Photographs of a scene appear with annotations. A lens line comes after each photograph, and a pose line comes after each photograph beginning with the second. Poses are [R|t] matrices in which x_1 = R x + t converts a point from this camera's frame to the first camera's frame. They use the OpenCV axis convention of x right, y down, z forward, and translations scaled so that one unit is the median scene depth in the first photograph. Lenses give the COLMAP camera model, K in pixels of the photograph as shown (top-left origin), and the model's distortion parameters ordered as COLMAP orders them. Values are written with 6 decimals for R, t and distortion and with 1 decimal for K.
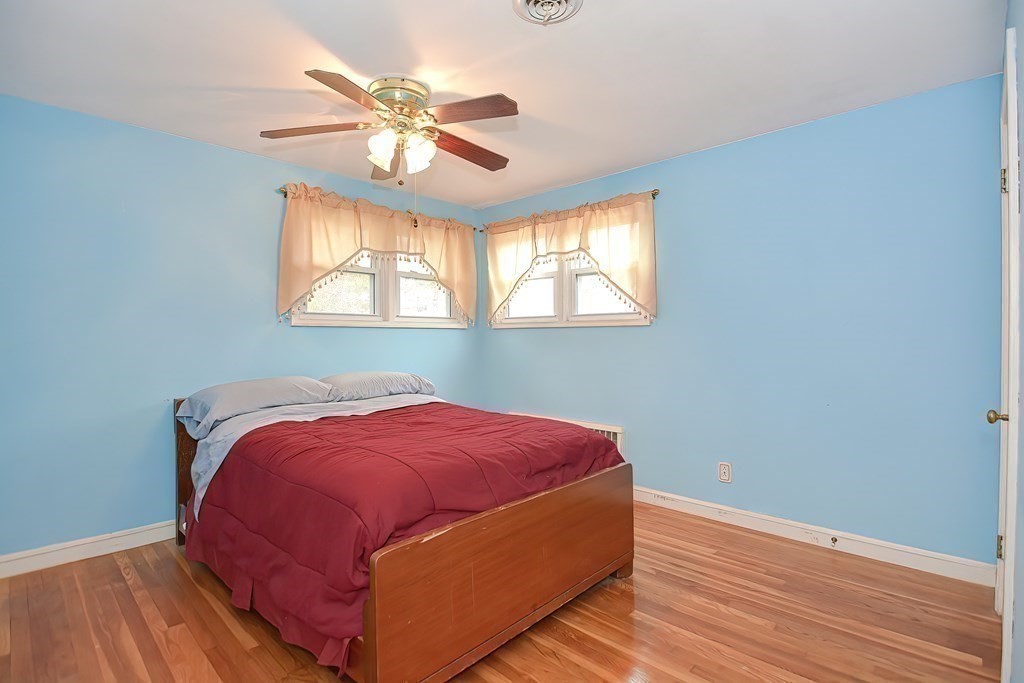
lens RADIAL K [[498.9, 0, 515.4], [0, 498.9, 342.1], [0, 0, 1]] dist [-0.000502, -0.013429]
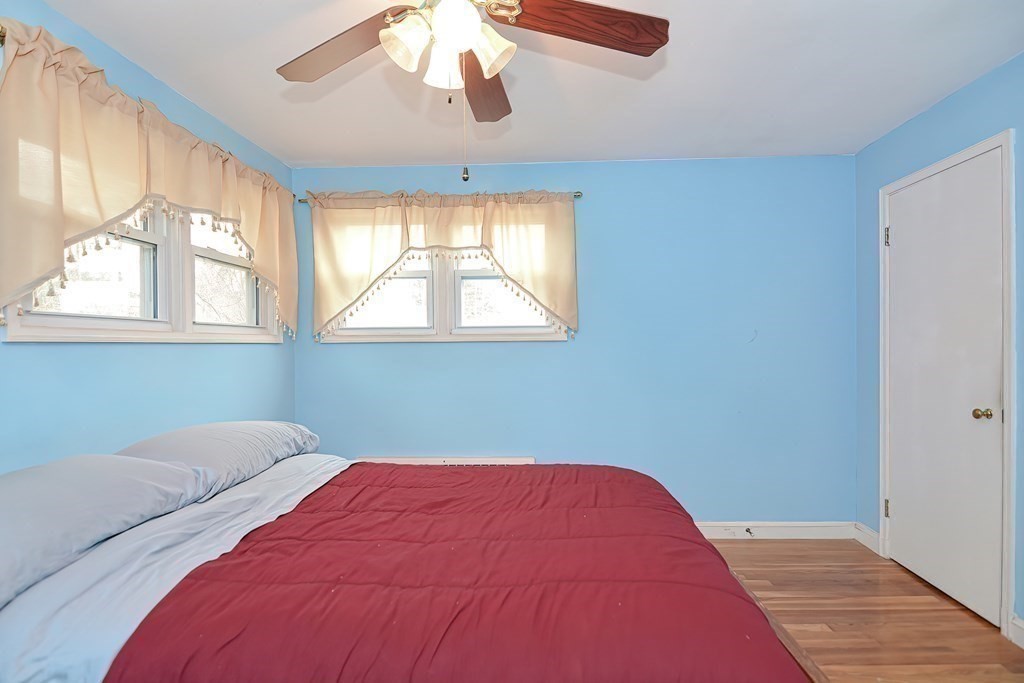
lens RADIAL K [[509.4, 0, 533.7], [0, 509.4, 349.2], [0, 0, 1]] dist [0.019155, -0.013777]
pose [[0.749663, -0.011323, 0.661723, -0.343597], [0.014132, 0.999900, 0.001100, -0.017312], [-0.661669, 0.008527, 0.749748, 0.305079]]
